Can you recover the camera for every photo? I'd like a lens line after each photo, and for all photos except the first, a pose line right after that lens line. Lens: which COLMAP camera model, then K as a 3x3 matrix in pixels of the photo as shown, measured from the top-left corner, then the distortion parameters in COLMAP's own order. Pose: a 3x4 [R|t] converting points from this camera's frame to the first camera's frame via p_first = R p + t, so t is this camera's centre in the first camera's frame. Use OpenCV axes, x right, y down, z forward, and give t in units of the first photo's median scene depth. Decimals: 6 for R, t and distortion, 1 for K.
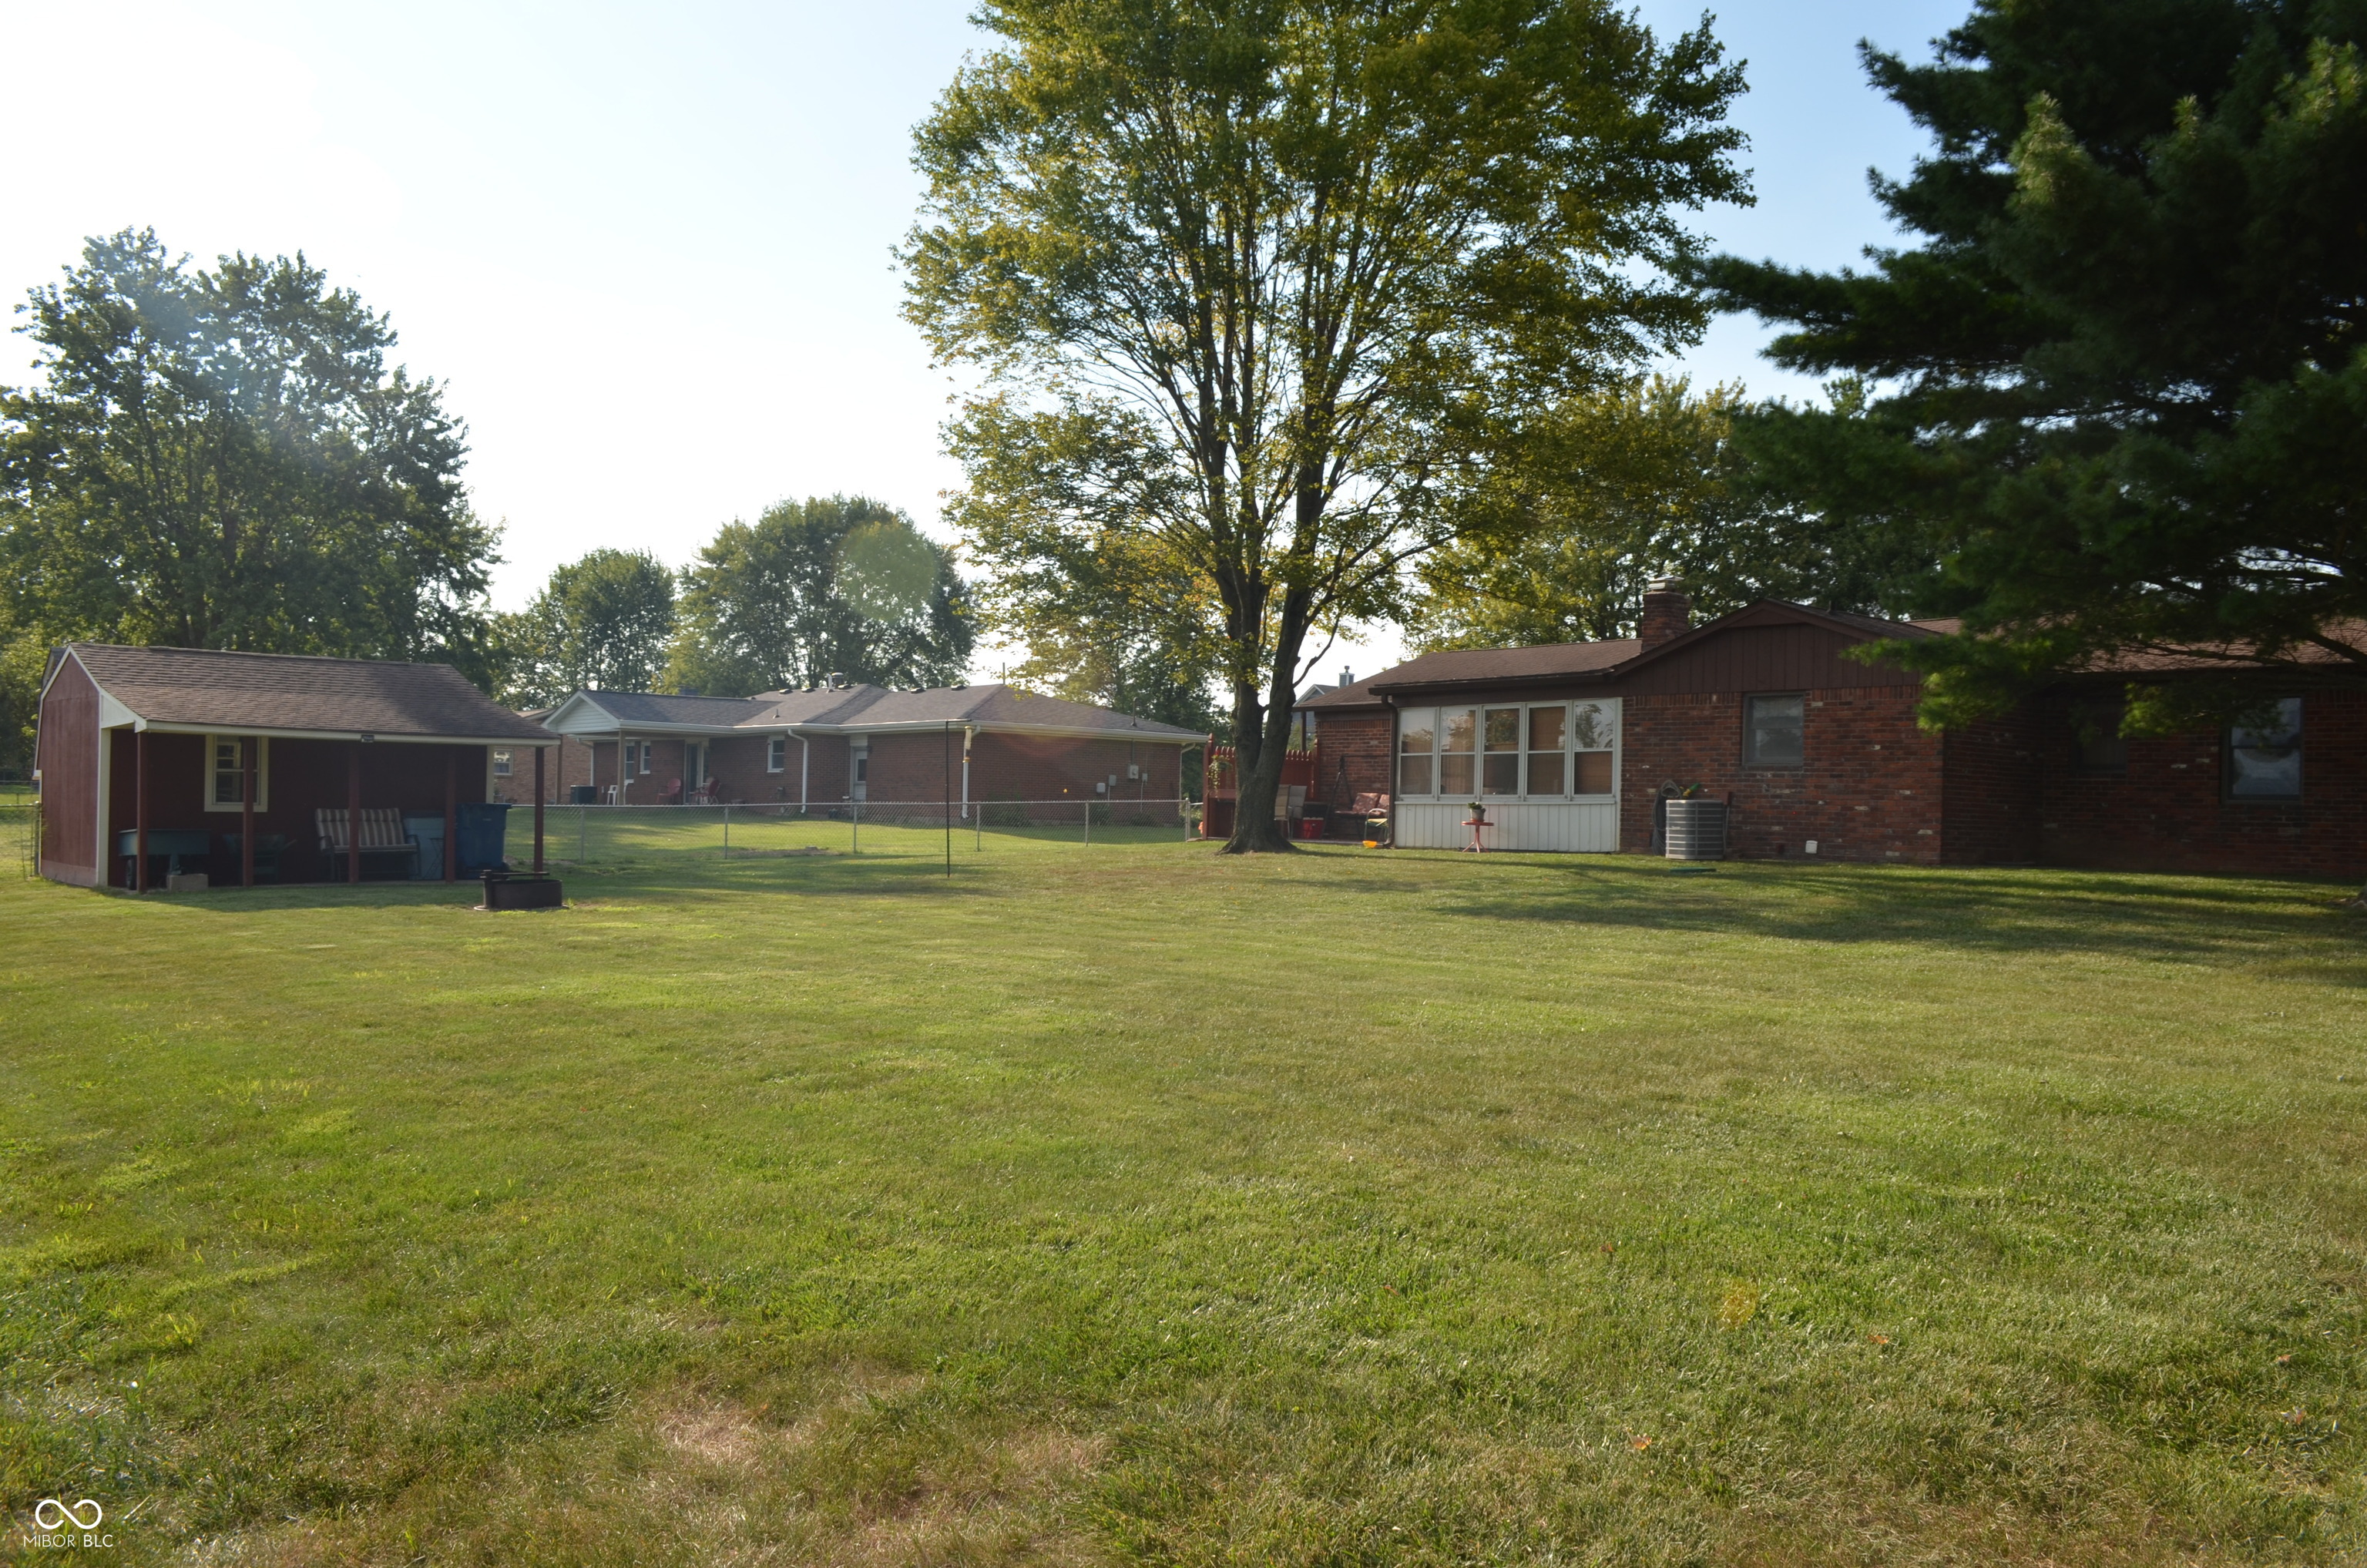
lens RADIAL K [[1862.4, 0, 1183.5], [0, 1862.4, 784.0], [0, 0, 1]] dist [0.007837, 0.005445]
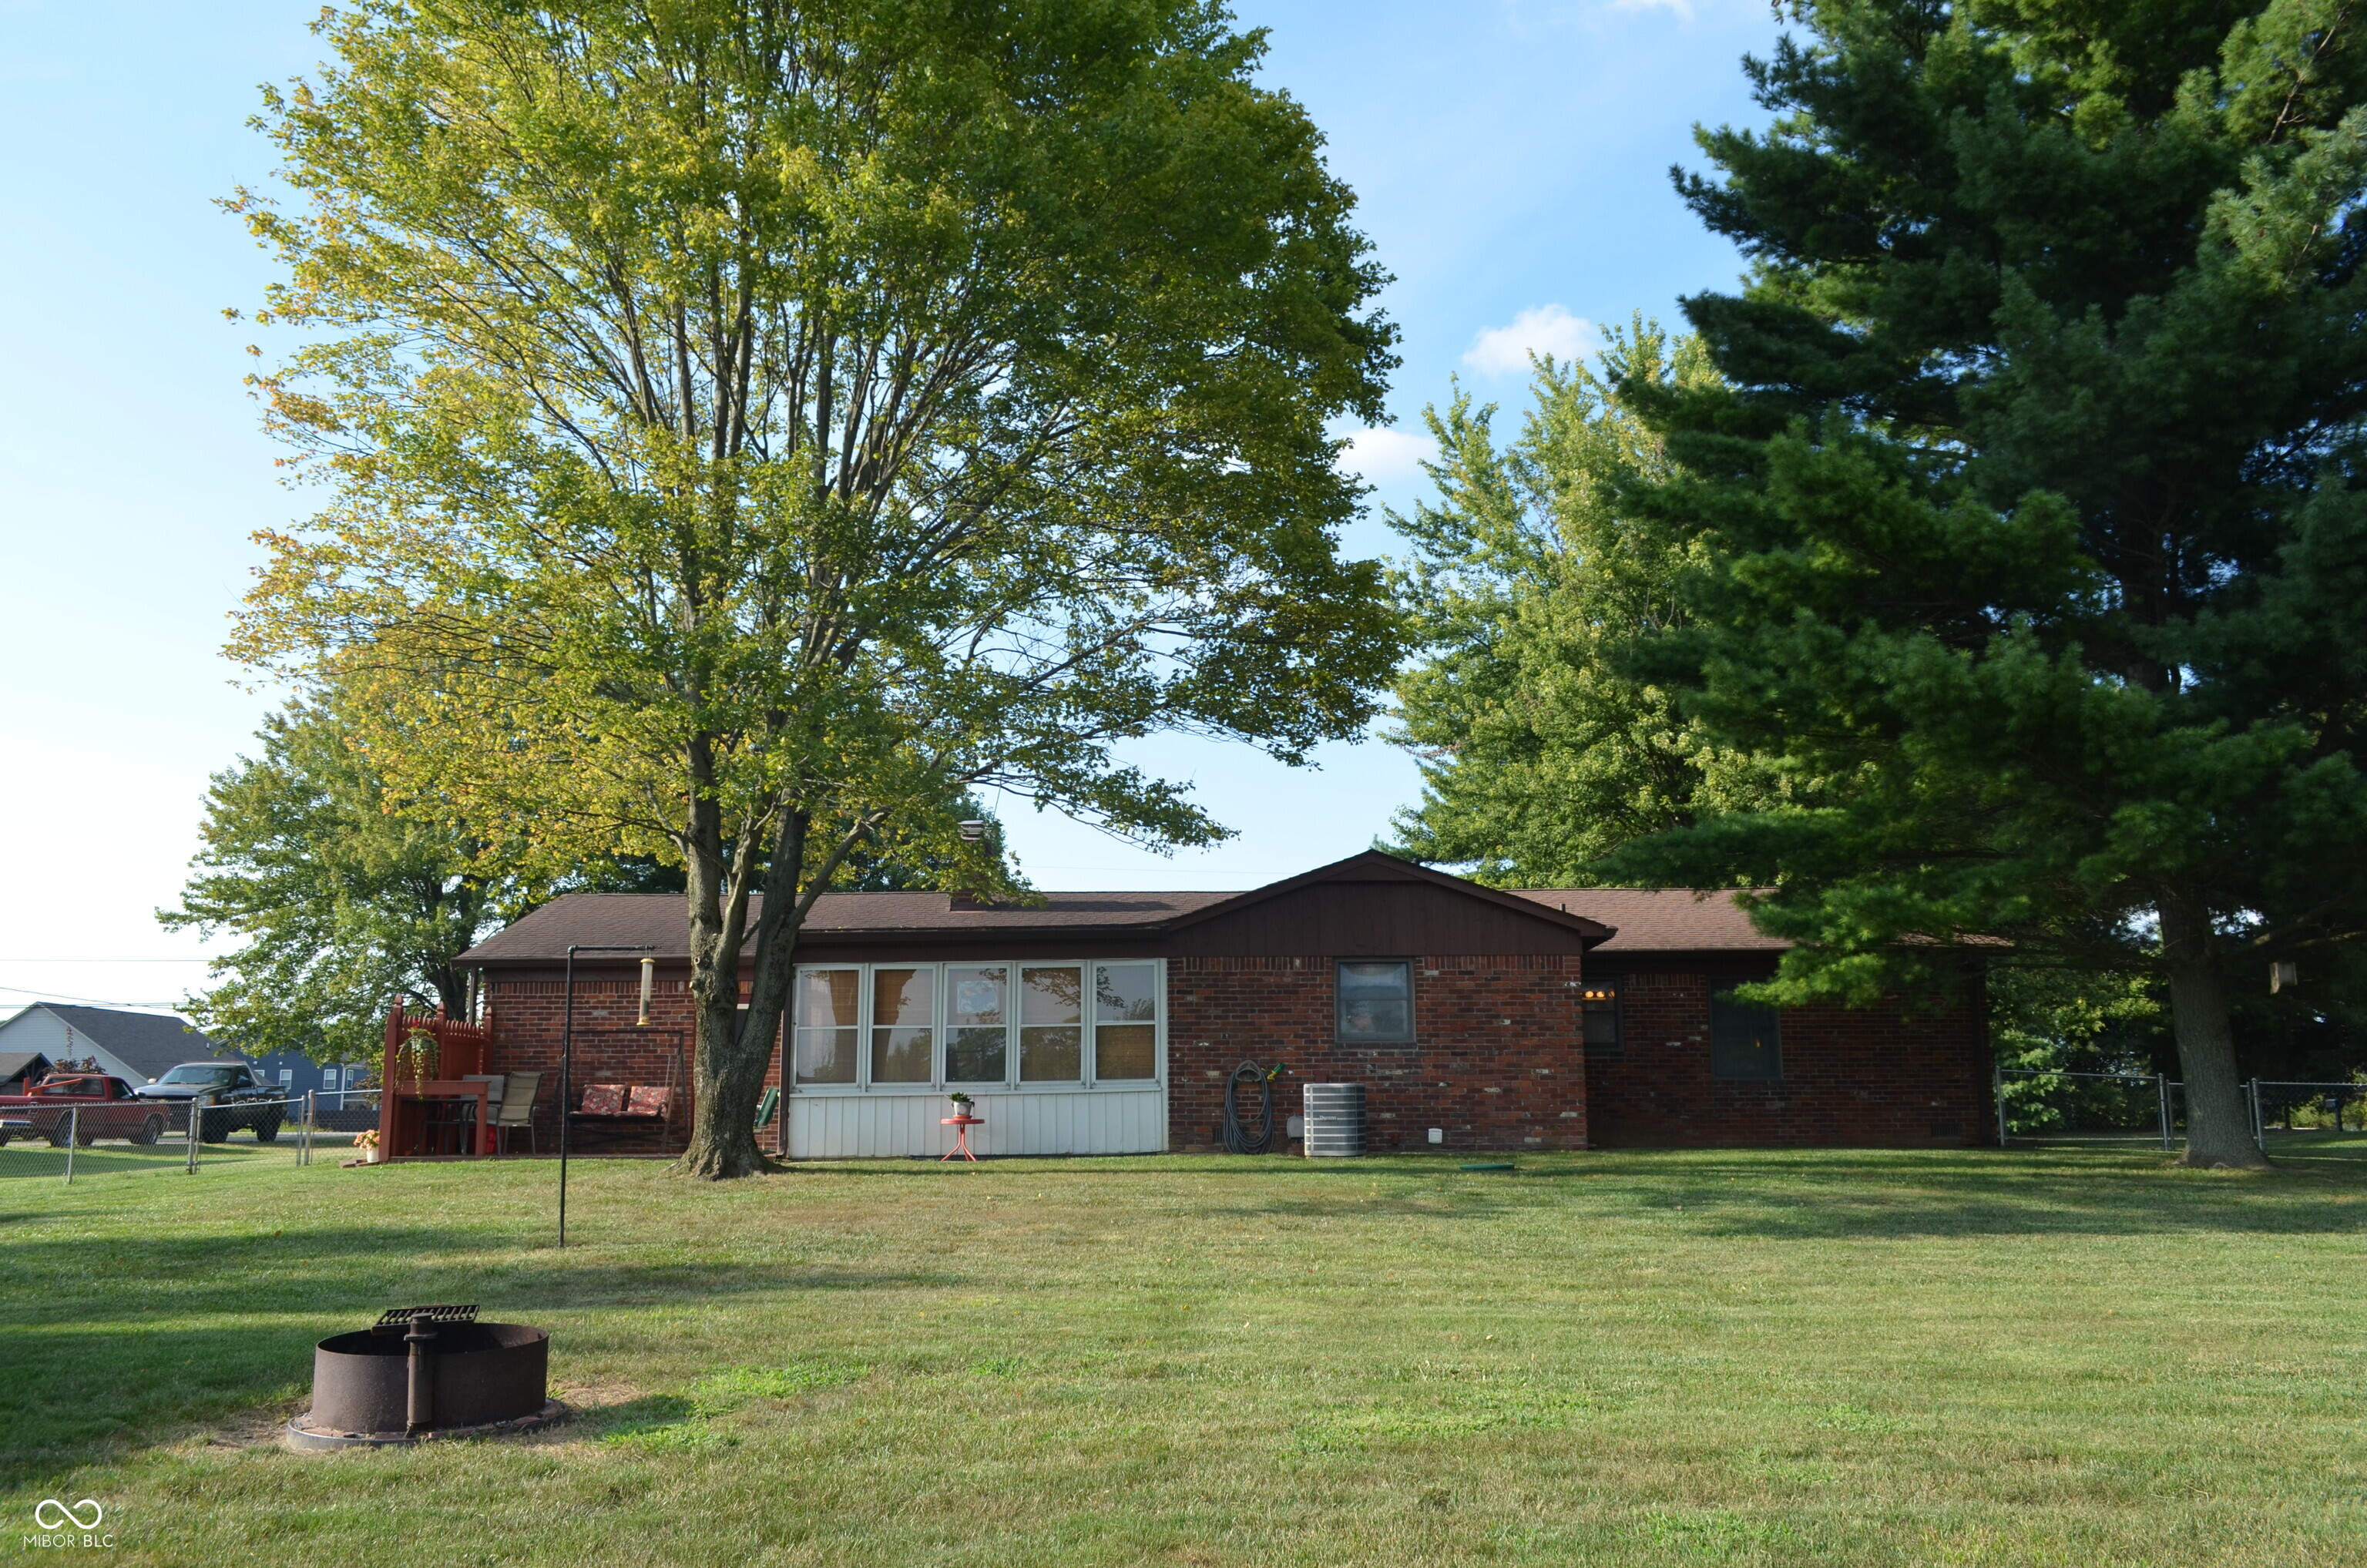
lens RADIAL K [[1862.4, 0, 1183.5], [0, 1862.4, 784.0], [0, 0, 1]] dist [0.007837, 0.005445]
pose [[0.652858, 0.111013, 0.749302, -0.375984], [0.009326, 0.987950, -0.154495, 0.004276], [-0.757423, 0.107851, 0.643955, 0.462230]]
